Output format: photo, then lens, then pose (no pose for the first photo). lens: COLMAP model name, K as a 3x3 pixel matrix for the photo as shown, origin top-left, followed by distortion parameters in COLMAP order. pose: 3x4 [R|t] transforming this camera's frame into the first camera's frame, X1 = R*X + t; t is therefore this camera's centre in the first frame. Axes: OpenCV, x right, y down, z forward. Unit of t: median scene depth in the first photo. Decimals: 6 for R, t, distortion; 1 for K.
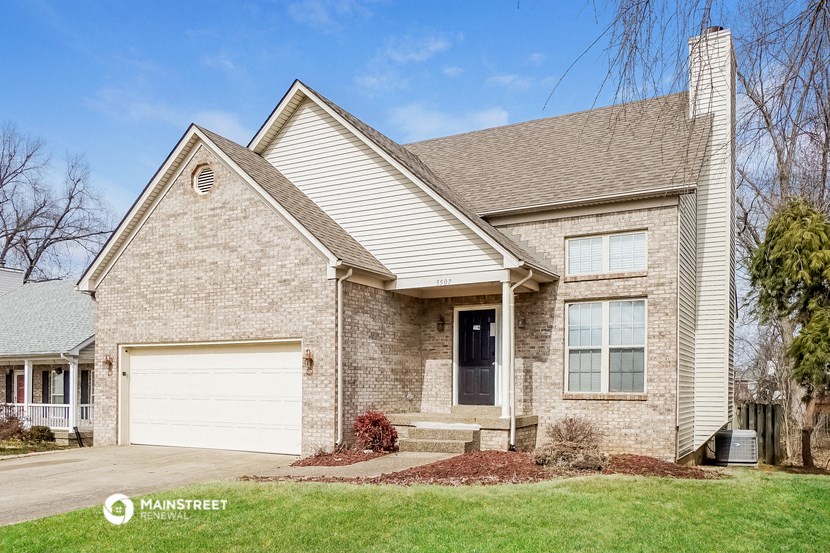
lens RADIAL K [[372.4, 0, 386.4], [0, 372.4, 270.4], [0, 0, 1]] dist [-0.003388, -0.000032]
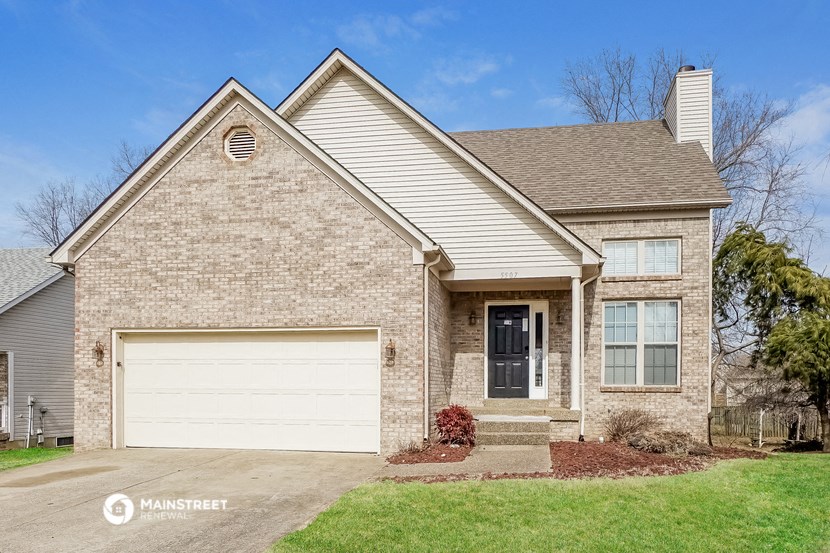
lens RADIAL K [[372.4, 0, 386.4], [0, 372.4, 270.4], [0, 0, 1]] dist [-0.003388, -0.000032]
pose [[0.980468, 0.057480, 0.188092, -0.336244], [-0.059320, 0.998230, 0.004163, 0.032621], [-0.187520, -0.015239, 0.982143, 0.078509]]
